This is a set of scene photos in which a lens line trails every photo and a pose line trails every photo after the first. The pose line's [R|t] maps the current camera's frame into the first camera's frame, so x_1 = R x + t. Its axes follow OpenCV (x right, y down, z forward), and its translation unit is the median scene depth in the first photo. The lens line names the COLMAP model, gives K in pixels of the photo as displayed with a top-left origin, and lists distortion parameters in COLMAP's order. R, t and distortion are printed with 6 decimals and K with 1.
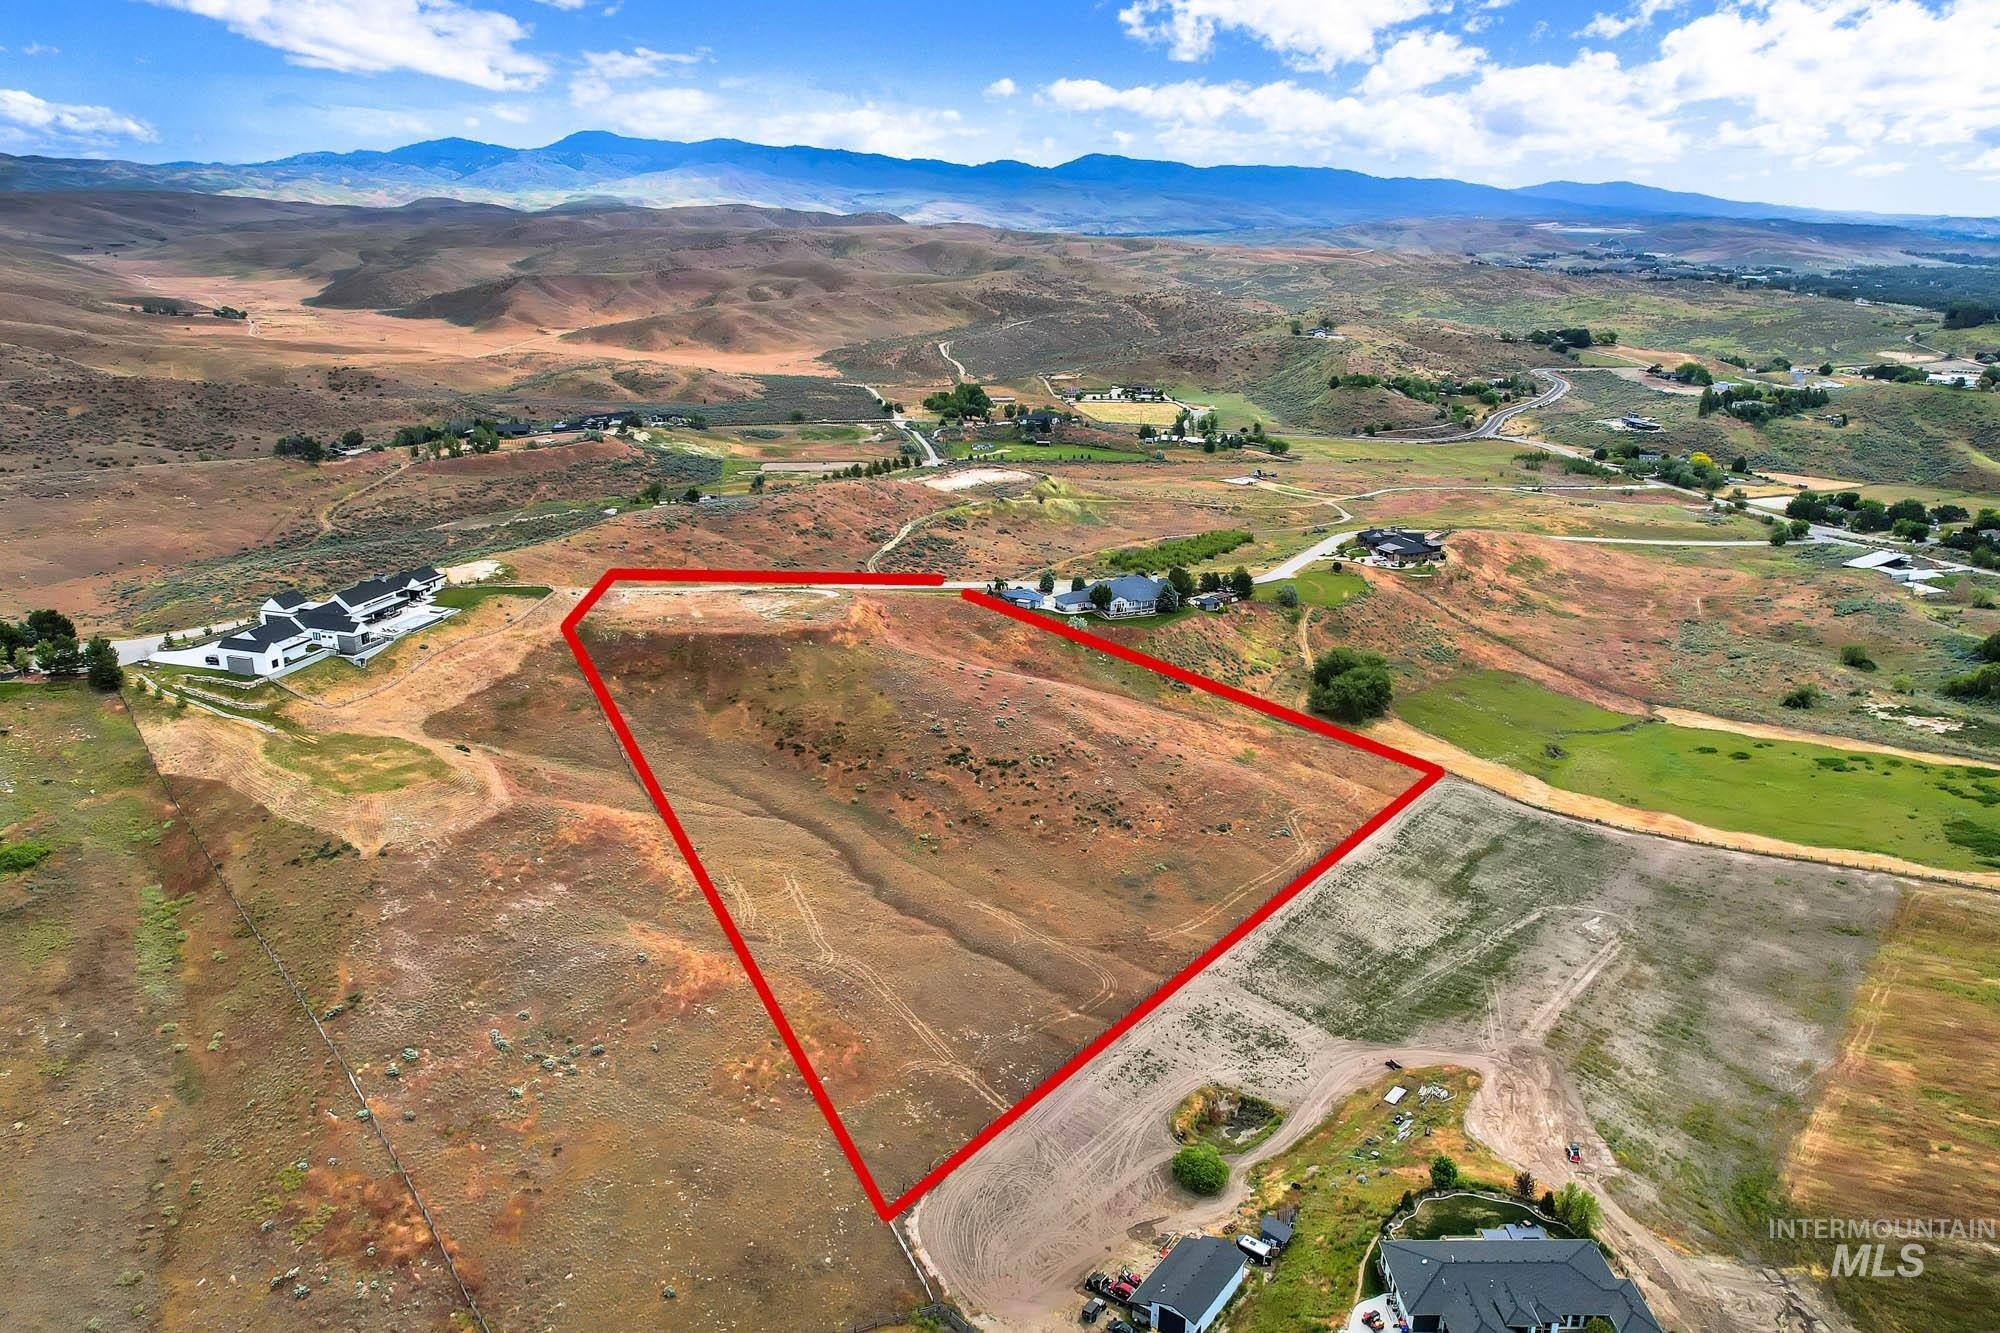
lens RADIAL K [[1334.5, 0, 993.1], [0, 1334.5, 647.3], [0, 0, 1]] dist [-0.060742, 0.049066]
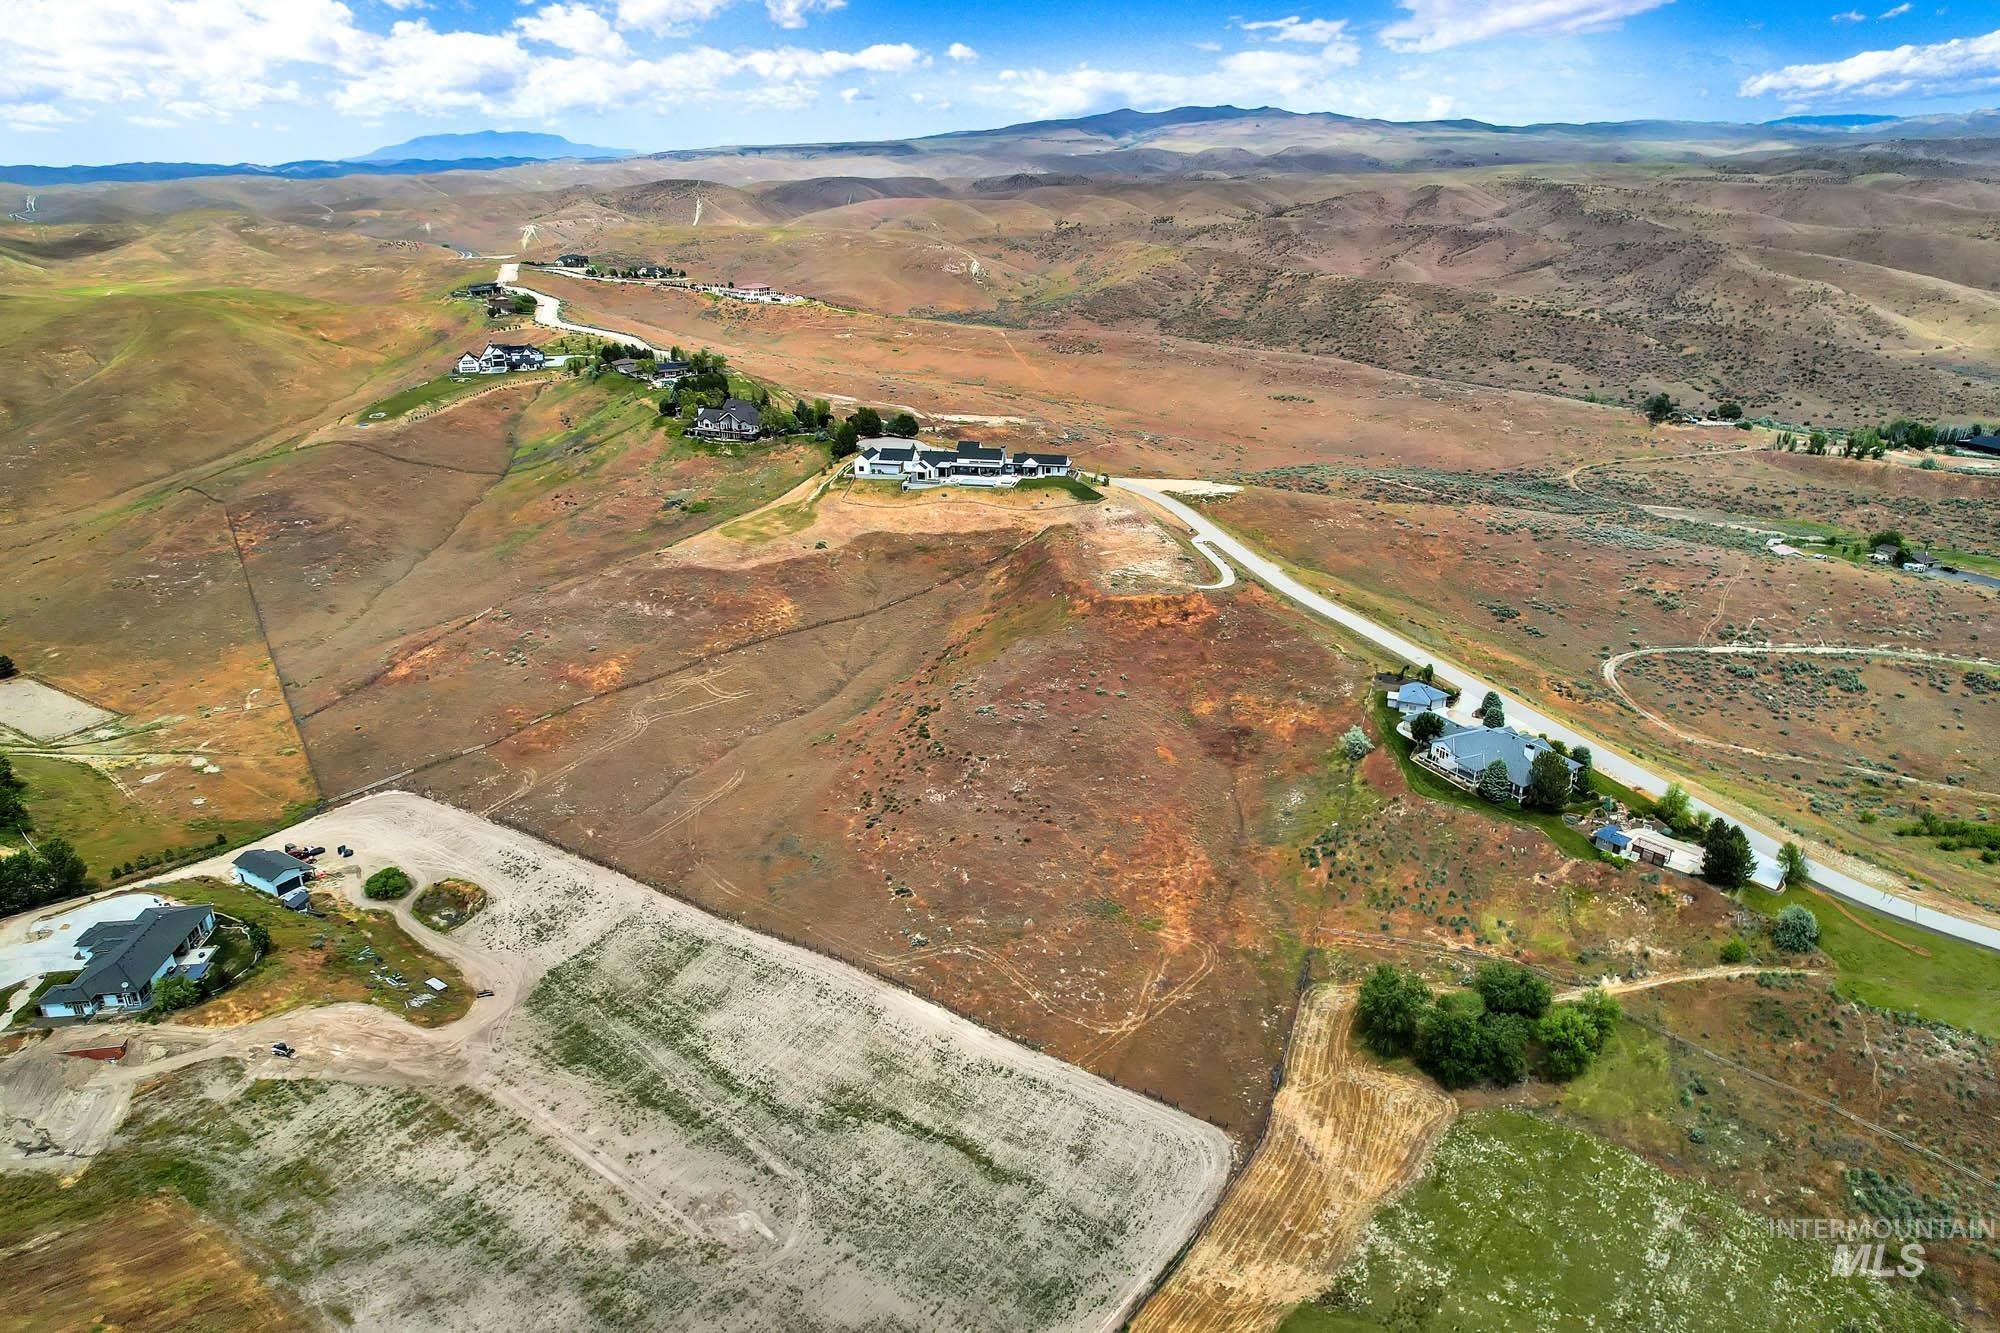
lens RADIAL K [[1289.6, 0, 1000.0], [0, 1289.6, 666.5], [0, 0, 1]] dist [-0.059407, 0.046141]
pose [[0.106451, 0.357134, -0.927967, 0.366728], [-0.310623, 0.898506, 0.310163, -0.113591], [0.944553, 0.255231, 0.206581, 0.335416]]
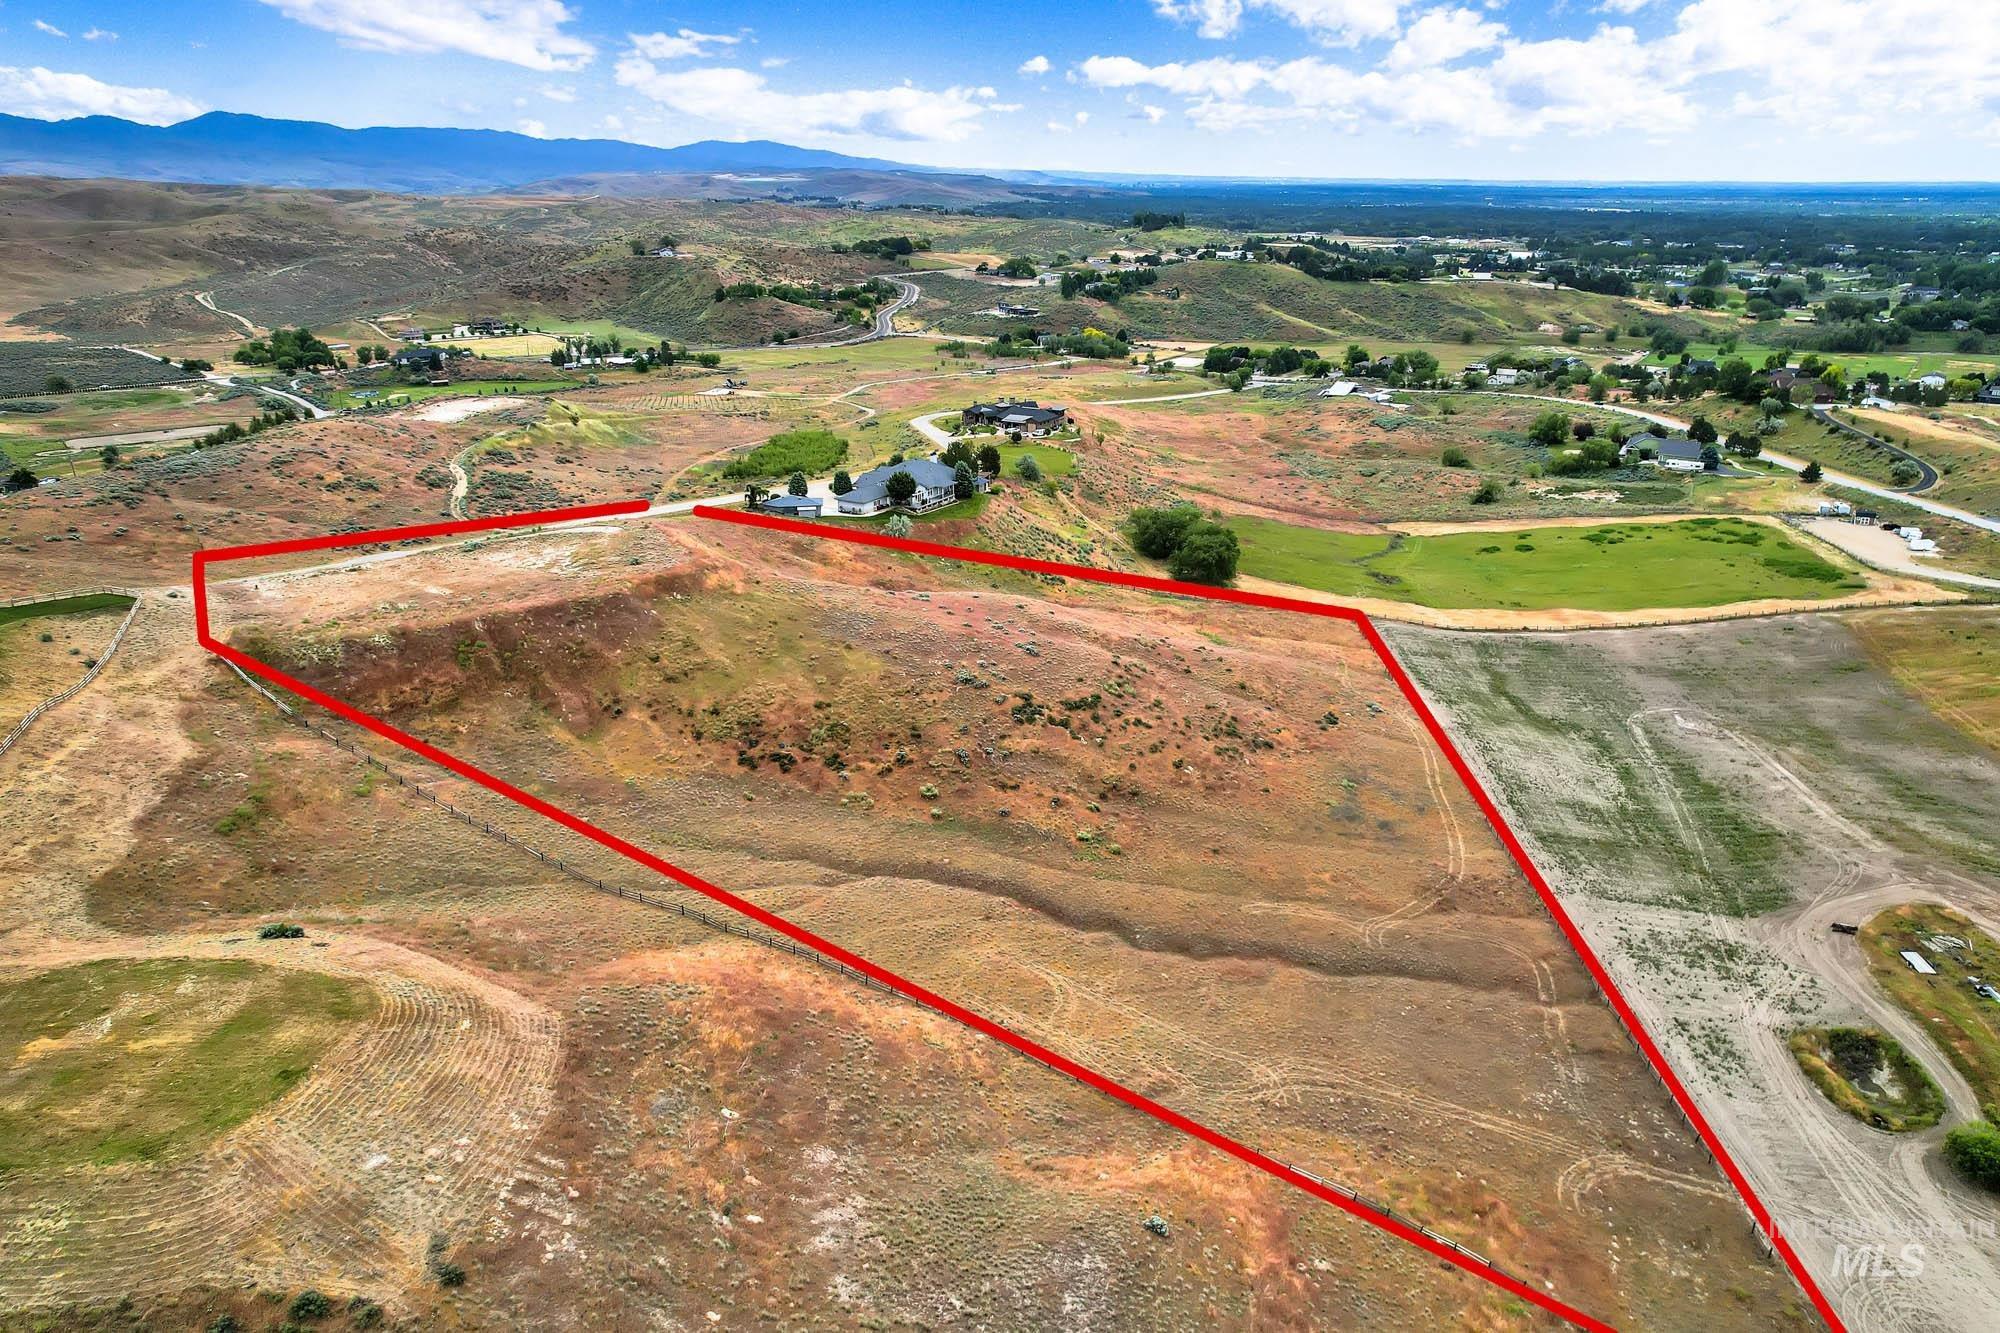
lens RADIAL K [[1259.6, 0, 989.4], [0, 1259.6, 669.3], [0, 0, 1]] dist [-0.084596, 0.081309]
pose [[0.827663, -0.211335, 0.519915, -0.144660], [0.179067, 0.977414, 0.112239, -0.004176], [-0.531892, 0.000203, 0.846812, 0.193793]]
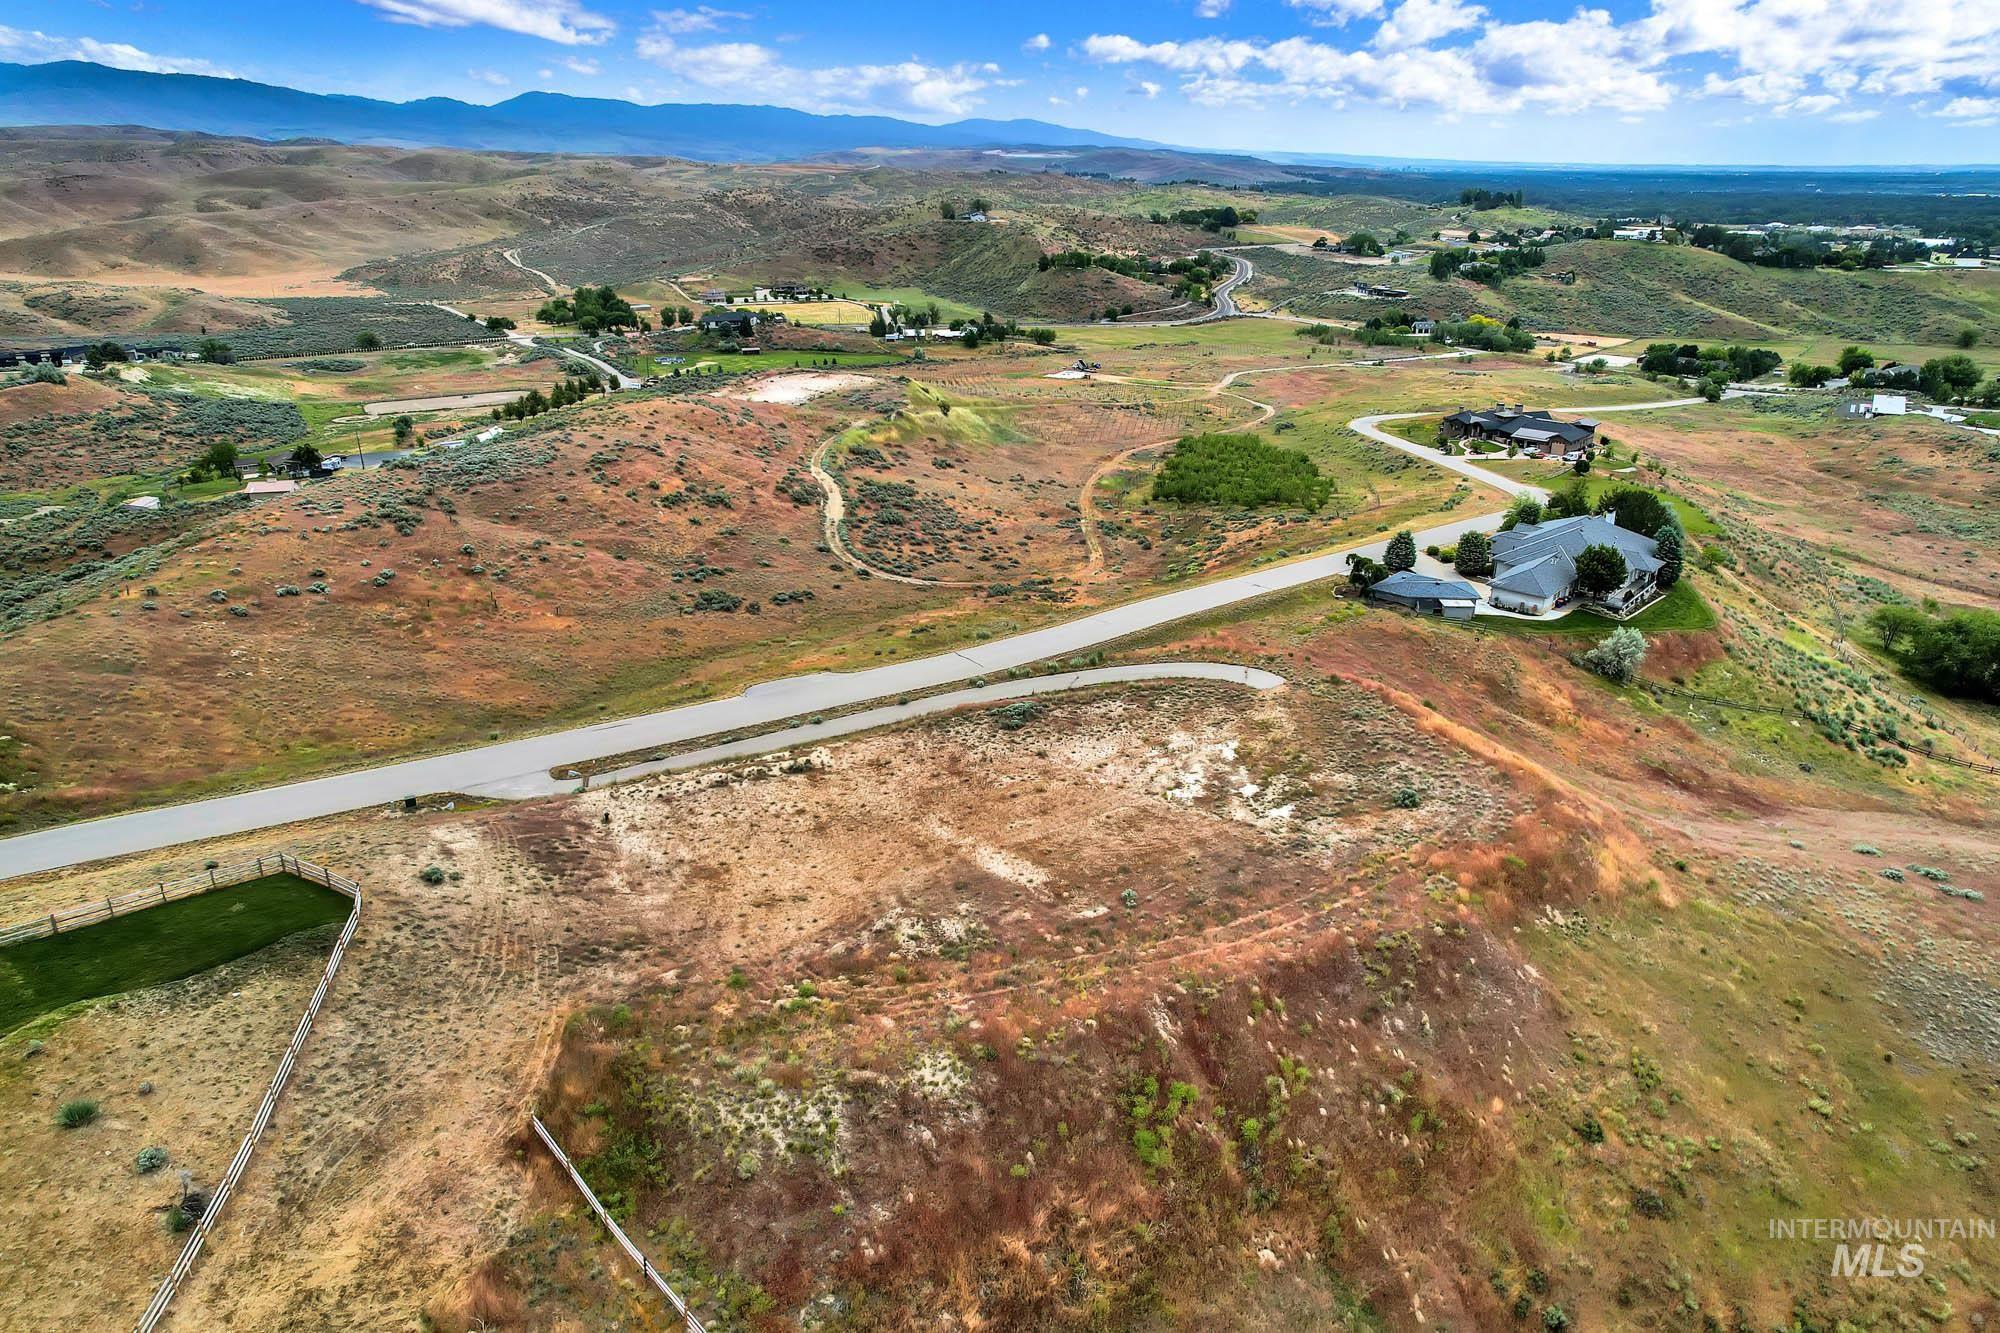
lens RADIAL K [[1241.3, 0, 1000.0], [0, 1241.3, 666.5], [0, 0, 1]] dist [-0.067286, 0.053367]
pose [[0.916659, -0.153430, 0.369048, -0.140579], [0.123860, 0.986973, 0.102680, -0.039554], [-0.379994, -0.048412, 0.923721, 0.366533]]
